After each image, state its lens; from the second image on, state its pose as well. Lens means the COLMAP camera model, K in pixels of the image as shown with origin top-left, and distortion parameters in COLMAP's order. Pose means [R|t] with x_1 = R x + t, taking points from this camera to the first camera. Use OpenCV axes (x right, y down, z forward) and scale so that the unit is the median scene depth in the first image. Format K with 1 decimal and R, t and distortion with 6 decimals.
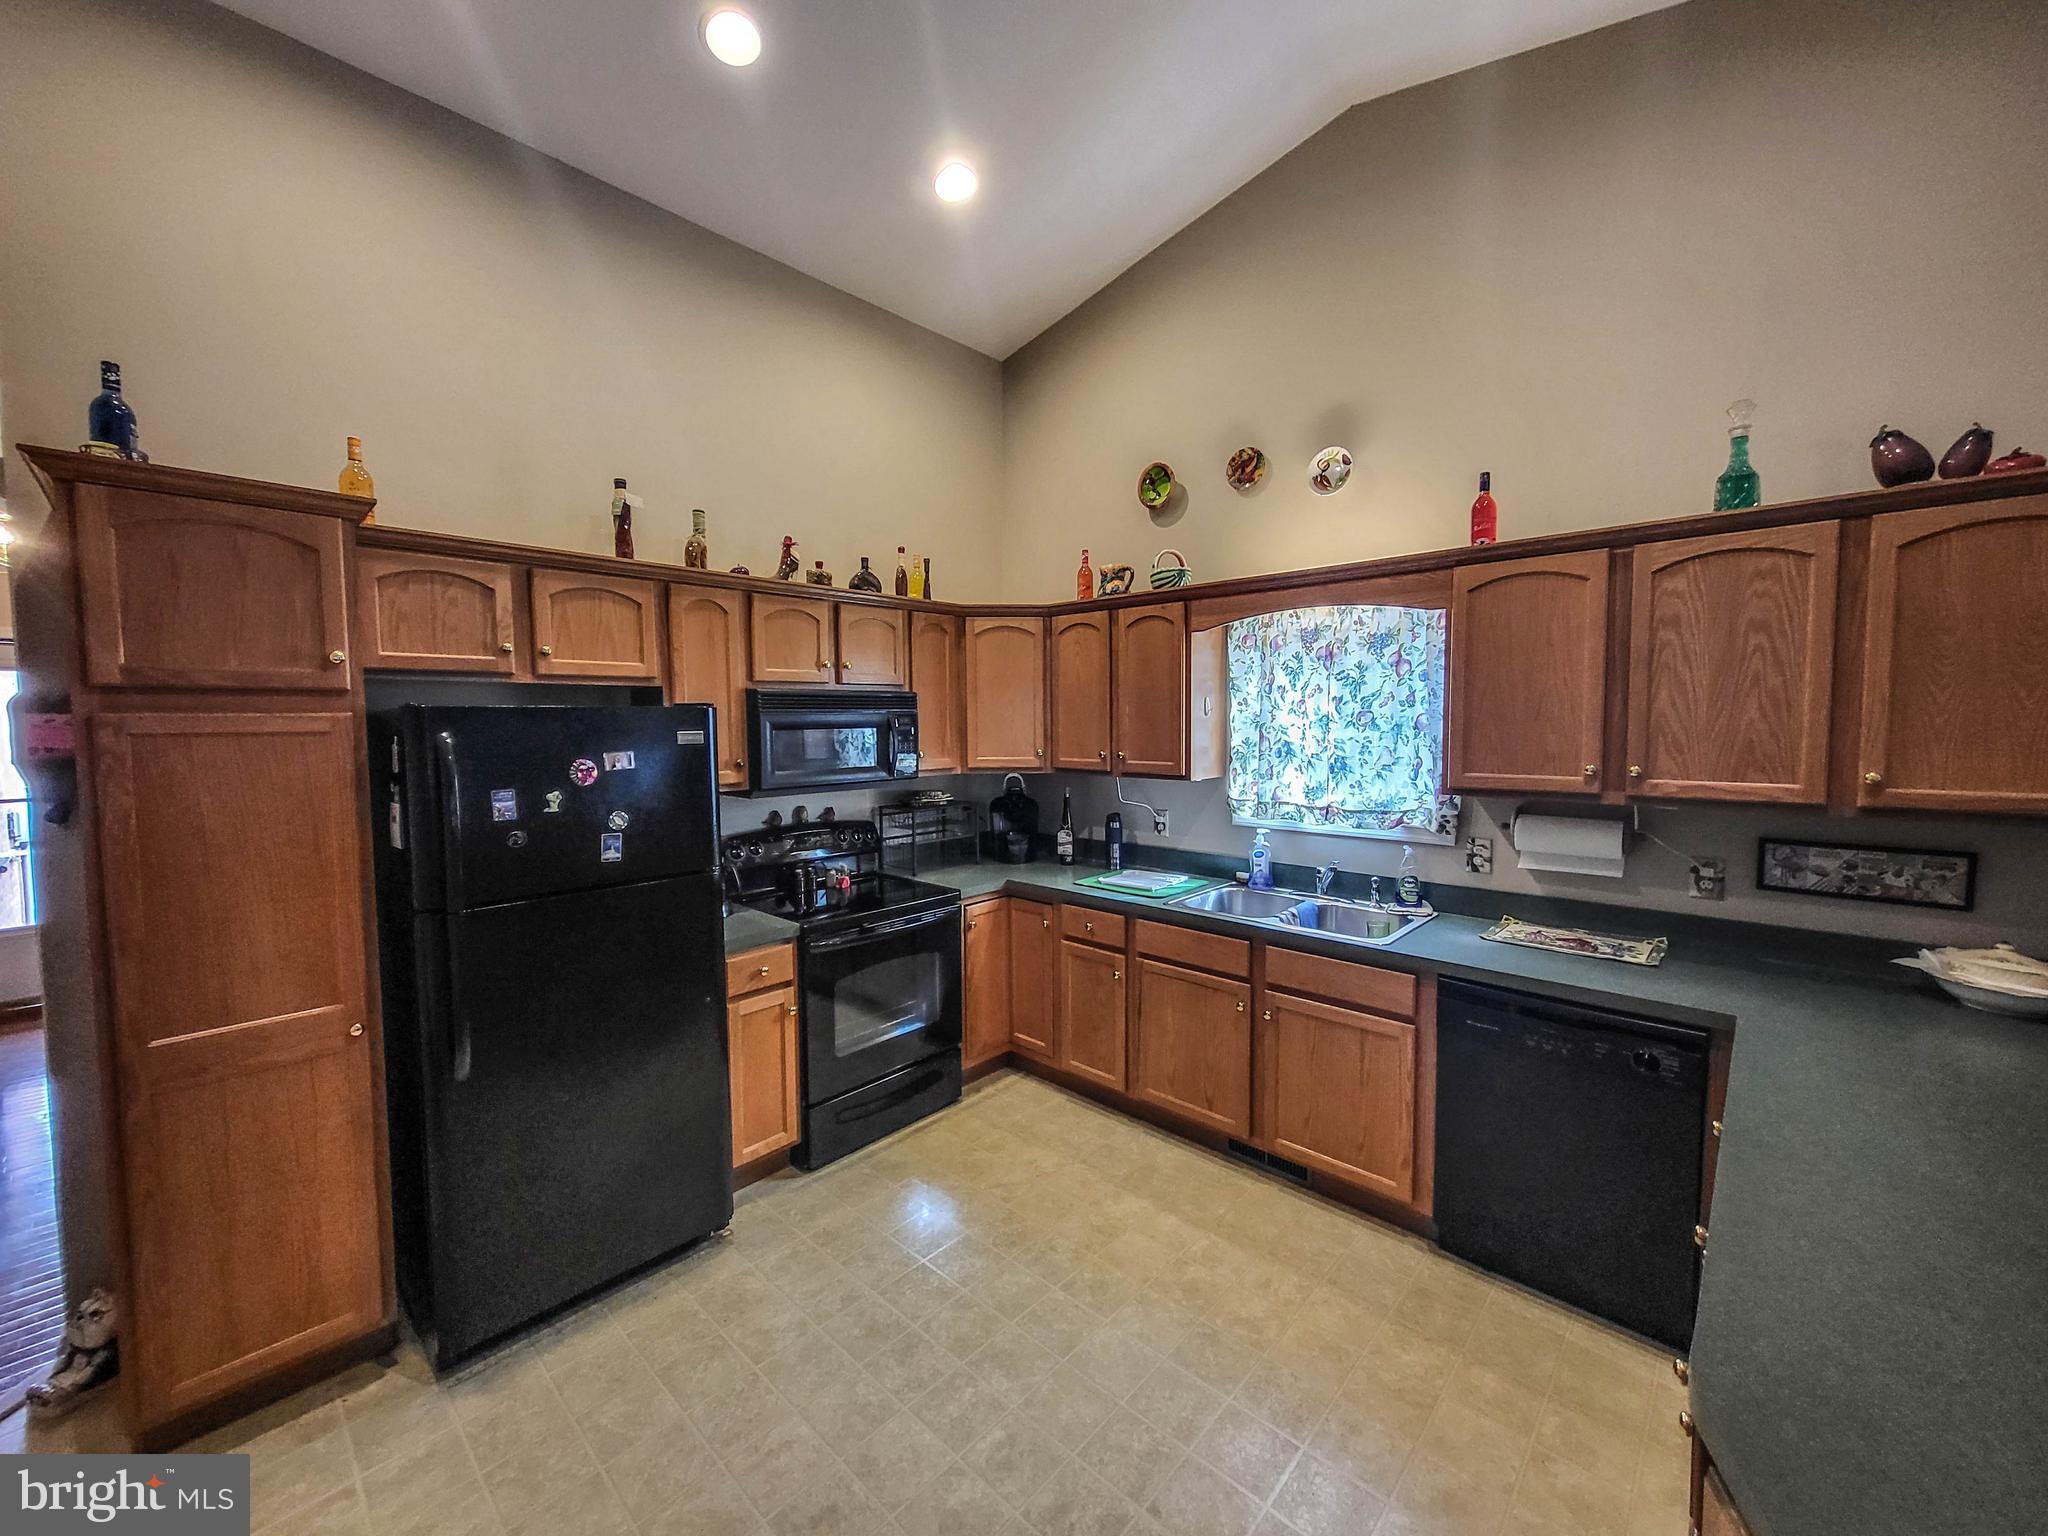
lens RADIAL K [[791.7, 0, 1022.2], [0, 791.7, 765.7], [0, 0, 1]] dist [-0.000507, -0.000282]
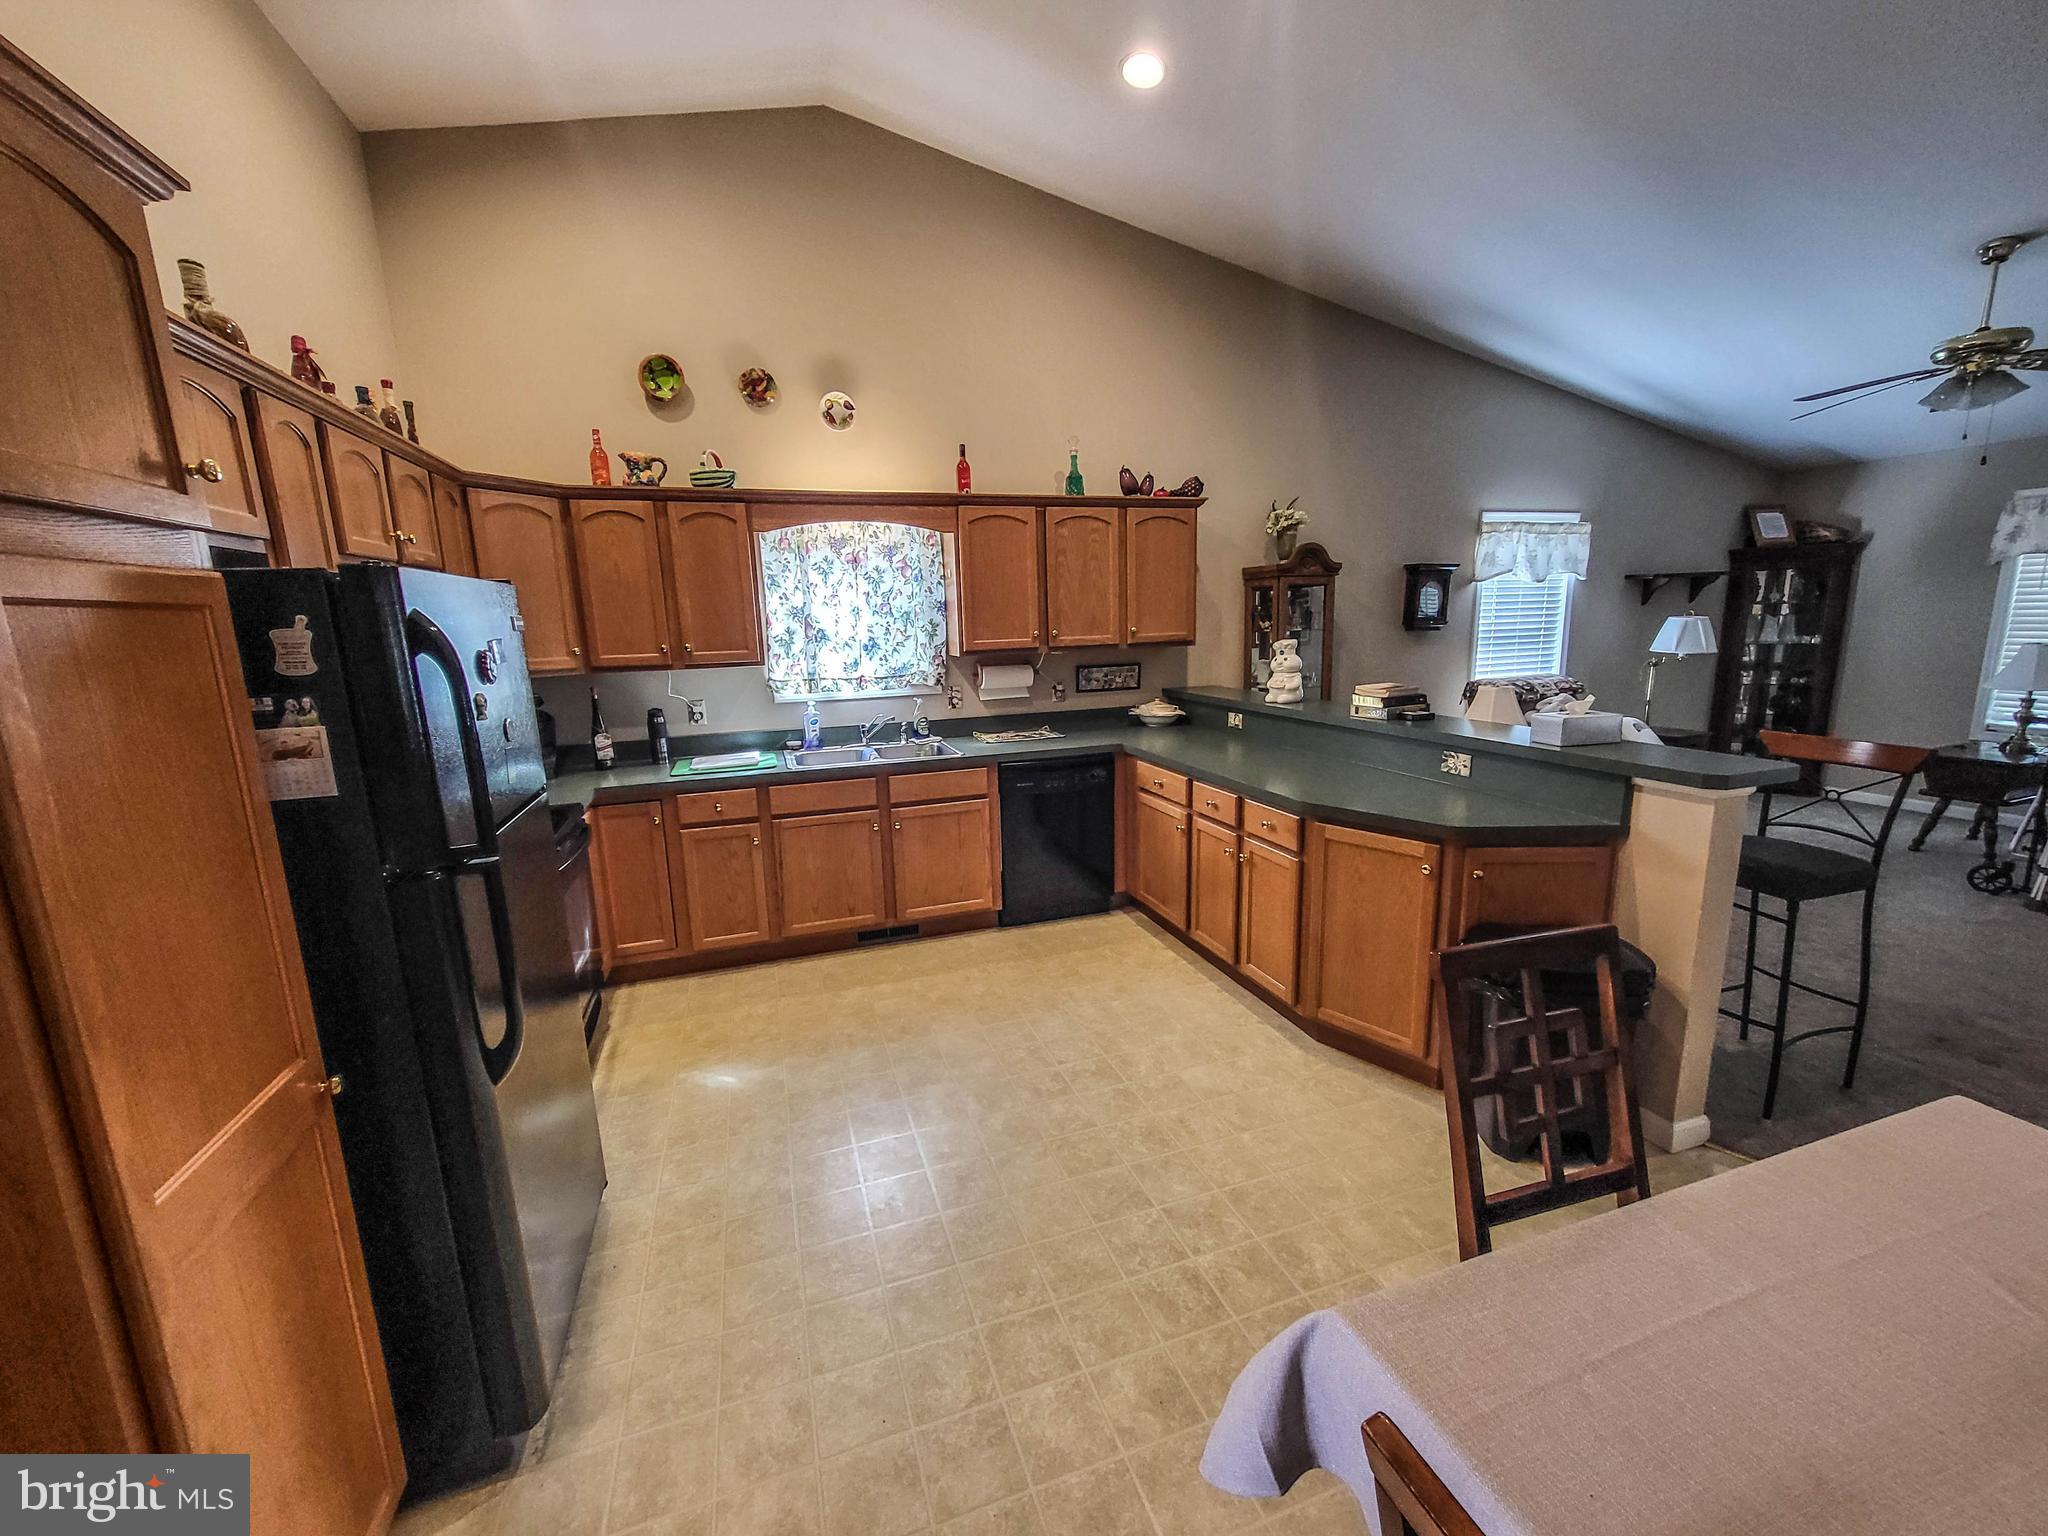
lens RADIAL K [[791.7, 0, 1022.2], [0, 791.7, 765.7], [0, 0, 1]] dist [-0.000507, -0.000282]
pose [[0.467727, -0.171095, 0.867155, -0.684864], [0.078585, 0.985250, 0.152009, 0.018582], [-0.880373, -0.002953, 0.474273, 0.138952]]
